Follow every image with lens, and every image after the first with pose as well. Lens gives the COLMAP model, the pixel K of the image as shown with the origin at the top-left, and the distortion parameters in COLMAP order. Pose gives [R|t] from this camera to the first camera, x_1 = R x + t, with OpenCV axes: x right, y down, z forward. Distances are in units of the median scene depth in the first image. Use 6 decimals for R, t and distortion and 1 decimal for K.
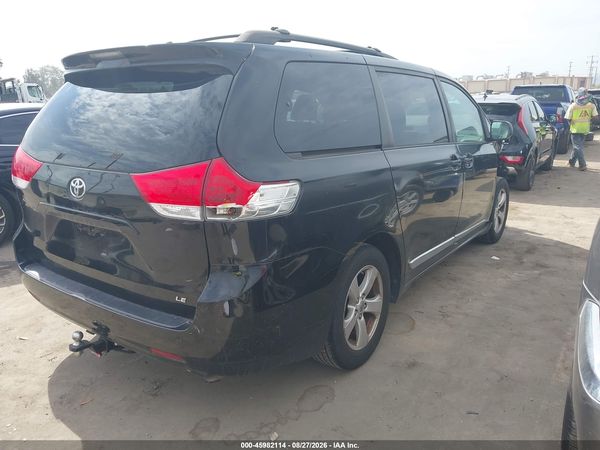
lens RADIAL K [[473.5, 0, 300.0], [0, 473.5, 225.0], [0, 0, 1]] dist [-0.005308, -0.013661]
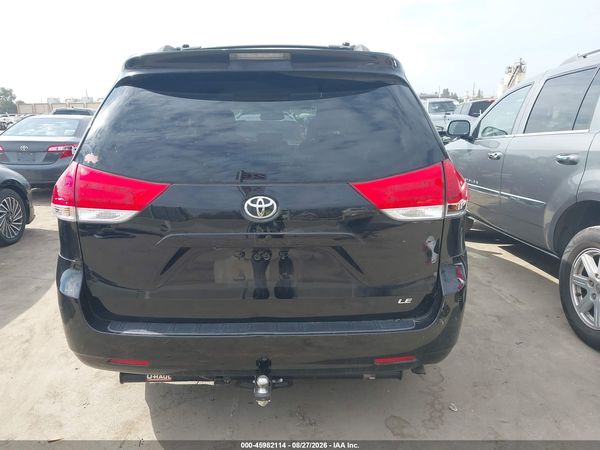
lens RADIAL K [[456.6, 0, 300.0], [0, 456.6, 225.0], [0, 0, 1]] dist [-0.002524, -0.008462]
pose [[0.823115, -0.135042, 0.551585, -0.868195], [0.150440, 0.988464, 0.017503, -0.050297], [-0.547585, 0.068574, 0.833935, 0.265091]]
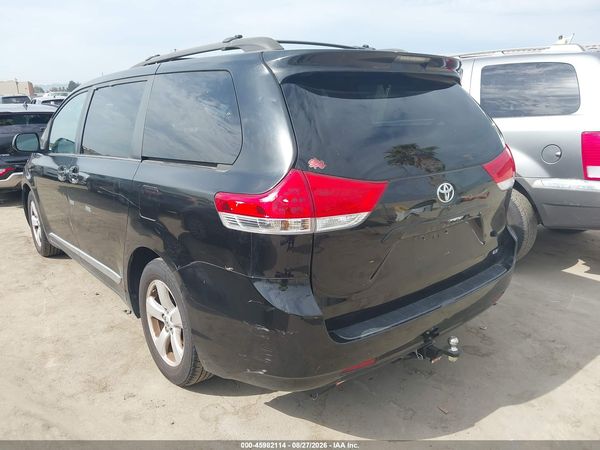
lens RADIAL K [[456.6, 0, 300.0], [0, 456.6, 225.0], [0, 0, 1]] dist [-0.002524, -0.008462]
pose [[0.324616, -0.252662, 0.911475, -1.455550], [0.261493, 0.950075, 0.170233, -0.256168], [-0.908981, 0.183084, 0.374479, 0.923743]]
